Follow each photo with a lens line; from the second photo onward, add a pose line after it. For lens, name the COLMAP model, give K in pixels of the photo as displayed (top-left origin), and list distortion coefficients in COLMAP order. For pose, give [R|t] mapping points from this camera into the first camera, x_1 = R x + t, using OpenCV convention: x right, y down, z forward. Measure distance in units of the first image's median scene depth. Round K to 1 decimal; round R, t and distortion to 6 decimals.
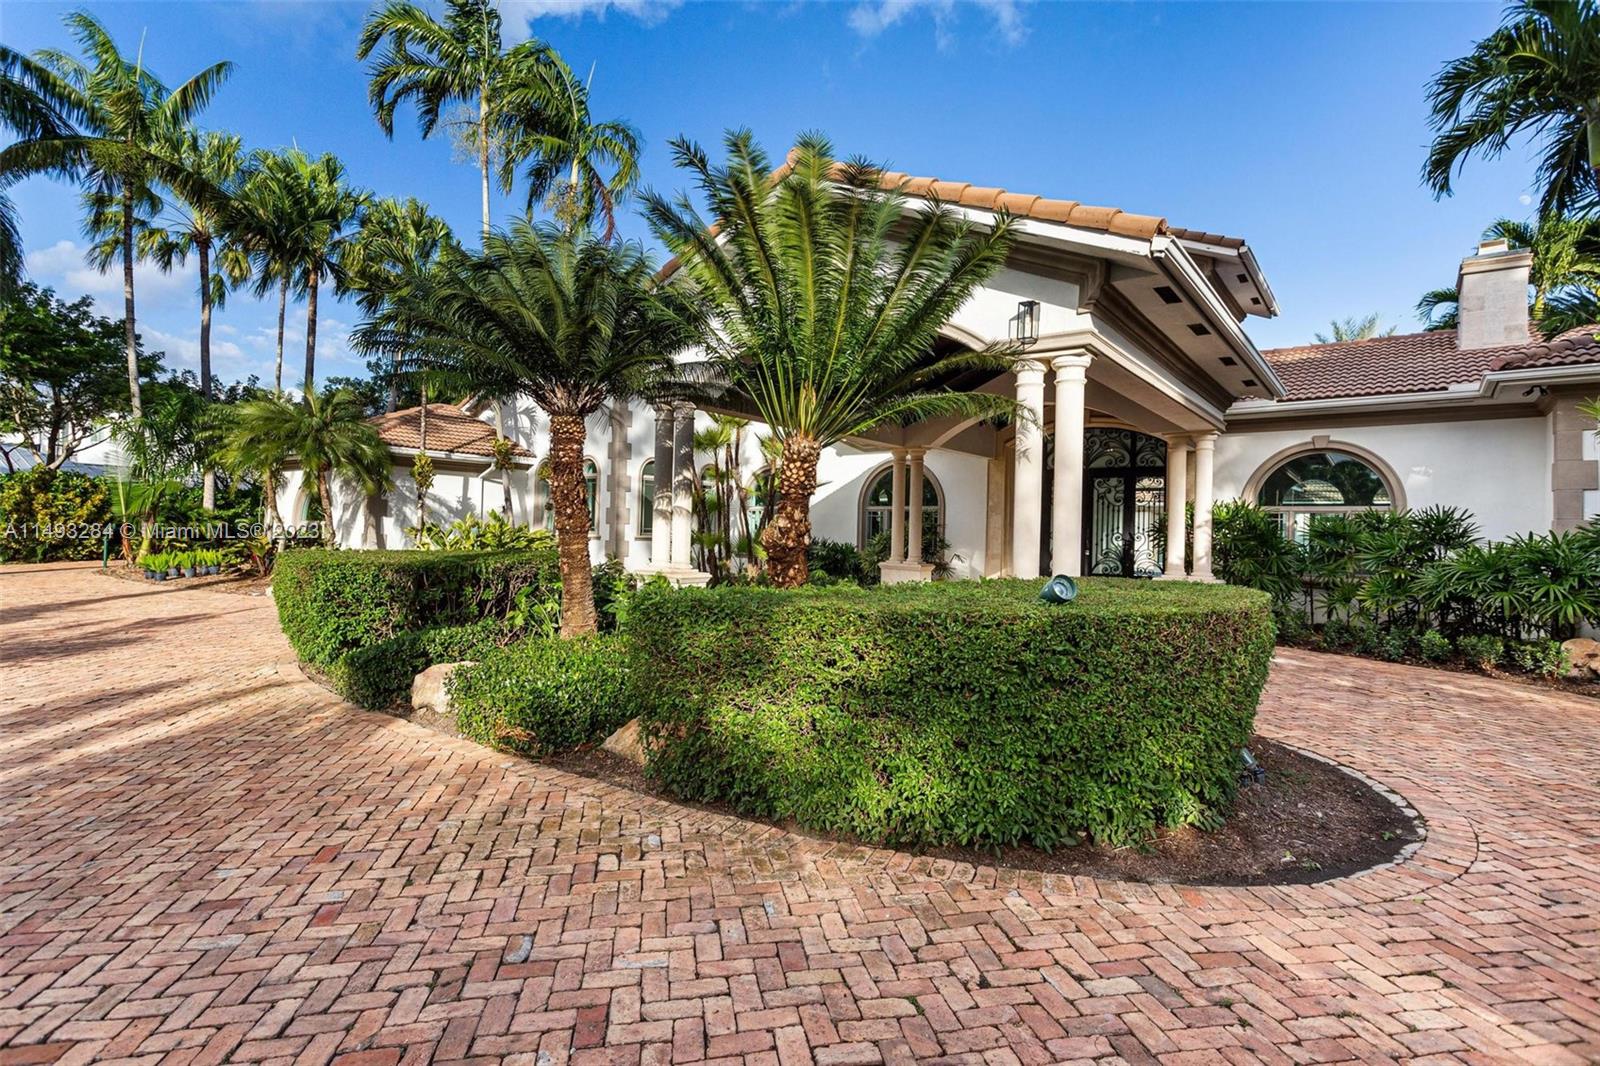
lens RADIAL K [[773.9, 0, 801.3], [0, 773.9, 506.6], [0, 0, 1]] dist [0.002810, 0.000525]
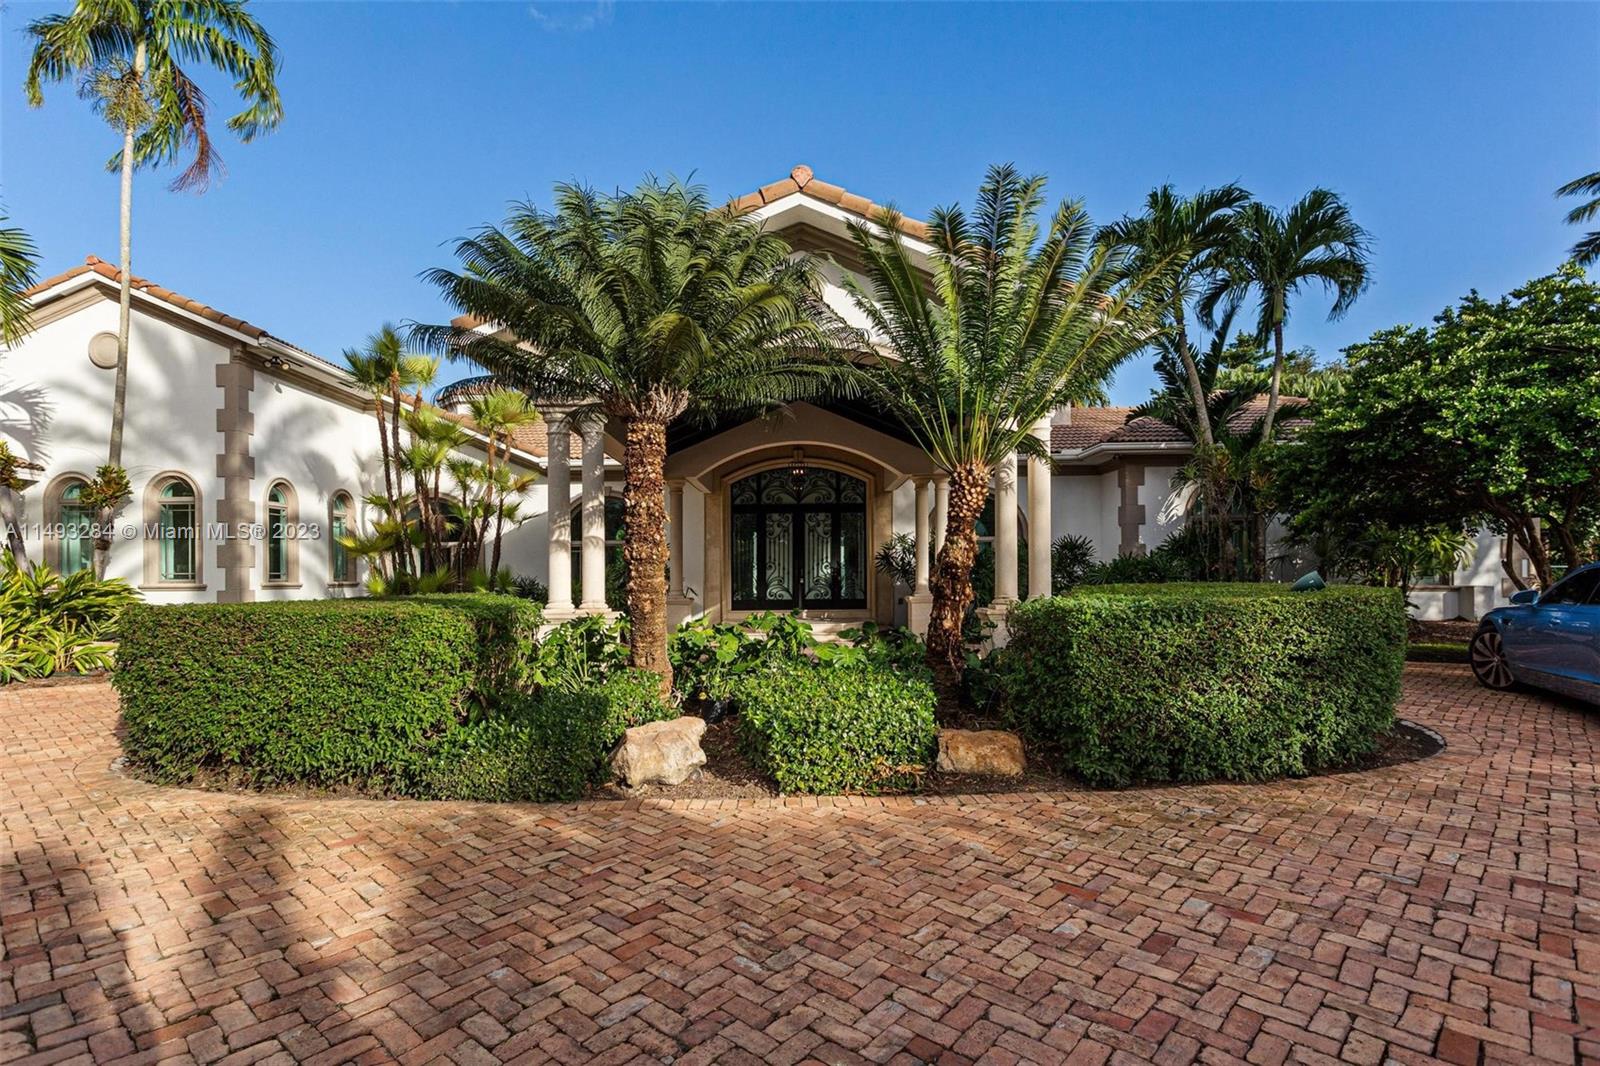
lens RADIAL K [[806.6, 0, 800.0], [0, 806.6, 533.0], [0, 0, 1]] dist [0.000381, 0.012787]
pose [[0.792006, -0.001658, 0.610511, -1.229772], [0.012119, 0.999842, -0.013007, 0.024876], [-0.610393, 0.017701, 0.791901, 0.360590]]
